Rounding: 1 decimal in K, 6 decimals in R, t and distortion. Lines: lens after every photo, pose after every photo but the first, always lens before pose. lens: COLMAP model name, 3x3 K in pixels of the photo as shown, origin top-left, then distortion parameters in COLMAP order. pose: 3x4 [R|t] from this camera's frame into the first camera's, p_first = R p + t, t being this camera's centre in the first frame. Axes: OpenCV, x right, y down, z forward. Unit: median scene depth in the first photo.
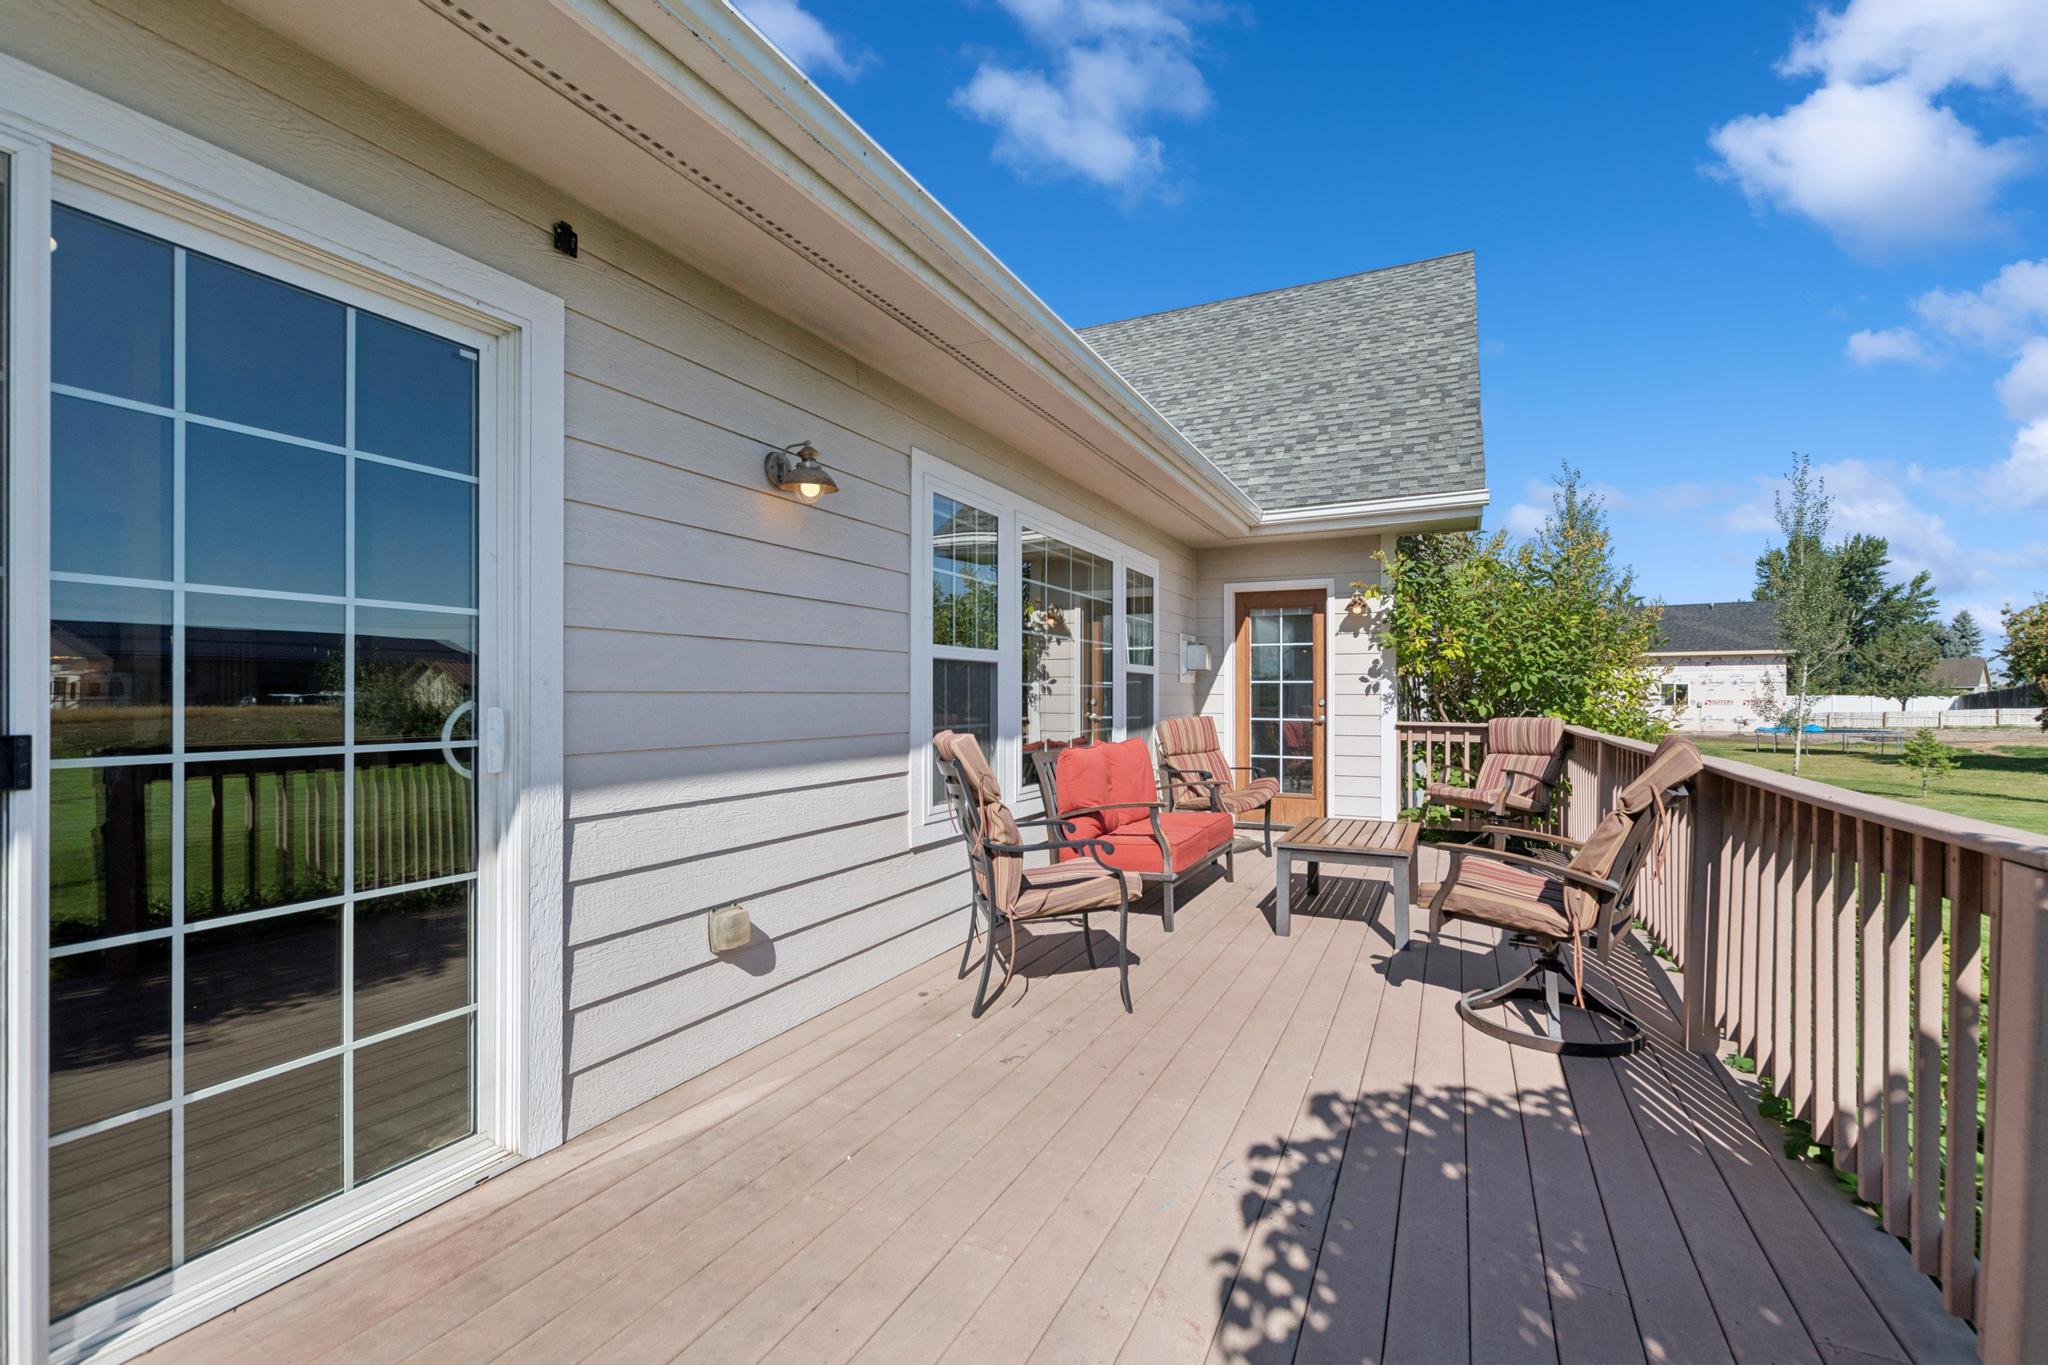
lens RADIAL K [[894.5, 0, 1026.3], [0, 894.5, 694.8], [0, 0, 1]] dist [0.008818, -0.005723]
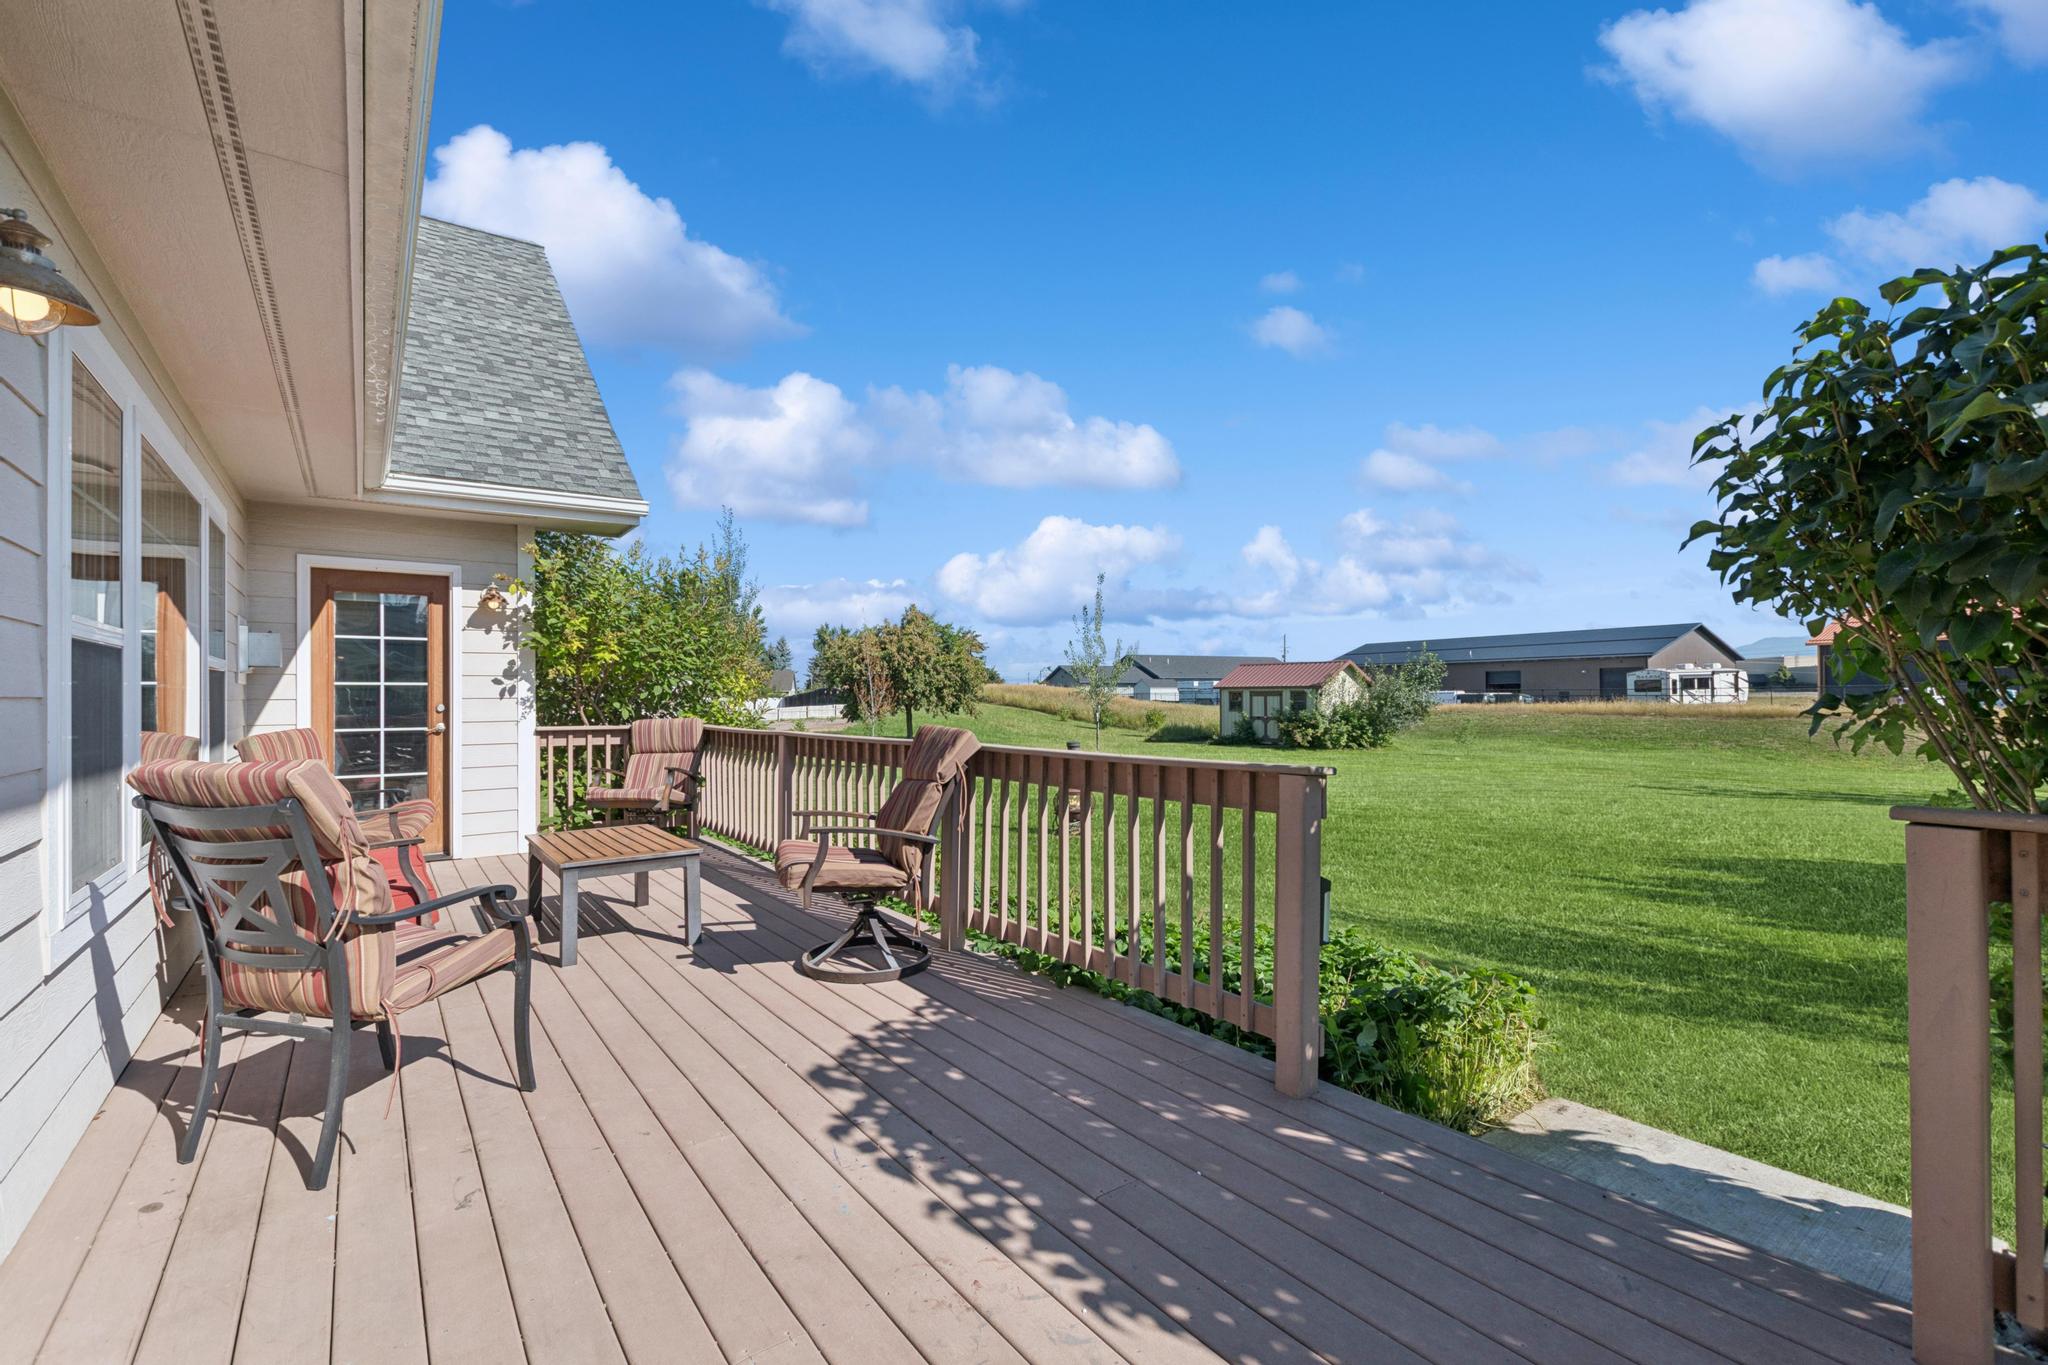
lens RADIAL K [[894.5, 0, 1036.4], [0, 894.5, 693.4], [0, 0, 1]] dist [0.008818, -0.005723]
pose [[0.453028, -0.001103, 0.891496, -0.199657], [0.005932, 0.999981, -0.001777, -0.000275], [-0.891477, 0.006093, 0.453026, 0.110430]]
